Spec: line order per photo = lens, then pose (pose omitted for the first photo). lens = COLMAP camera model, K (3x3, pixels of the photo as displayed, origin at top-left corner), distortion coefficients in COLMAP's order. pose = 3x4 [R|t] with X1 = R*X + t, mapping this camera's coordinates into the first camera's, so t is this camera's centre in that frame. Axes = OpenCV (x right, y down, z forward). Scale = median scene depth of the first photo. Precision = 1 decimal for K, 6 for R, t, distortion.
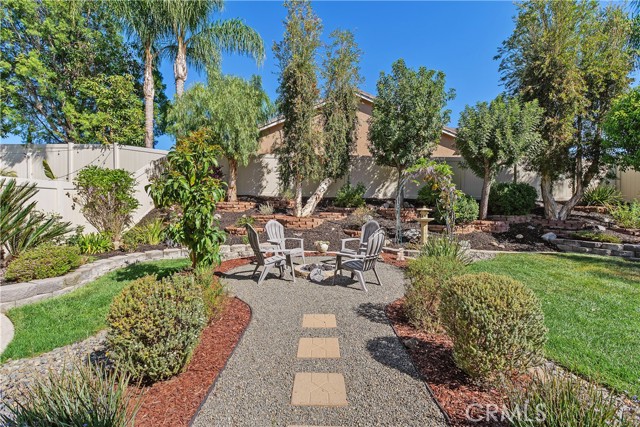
lens RADIAL K [[289.4, 0, 322.5], [0, 289.4, 212.0], [0, 0, 1]] dist [0.002307, 0.000172]
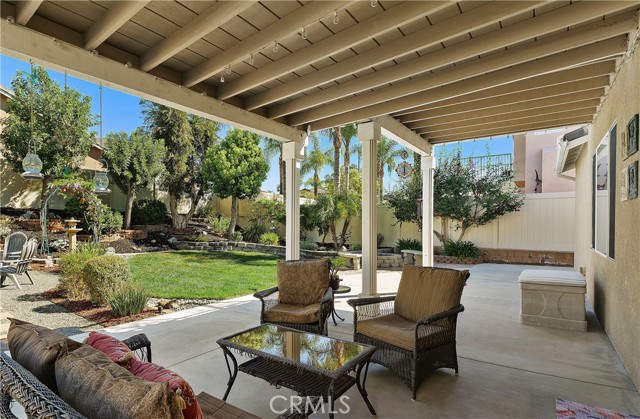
lens RADIAL K [[326.2, 0, 272.6], [0, 326.2, 226.3], [0, 0, 1]] dist [-0.000787, 0.015742]
pose [[0.630211, -0.014682, 0.776285, -0.120309], [0.002056, 0.999849, 0.017241, -0.007376], [-0.776421, -0.009270, 0.630146, -0.338568]]
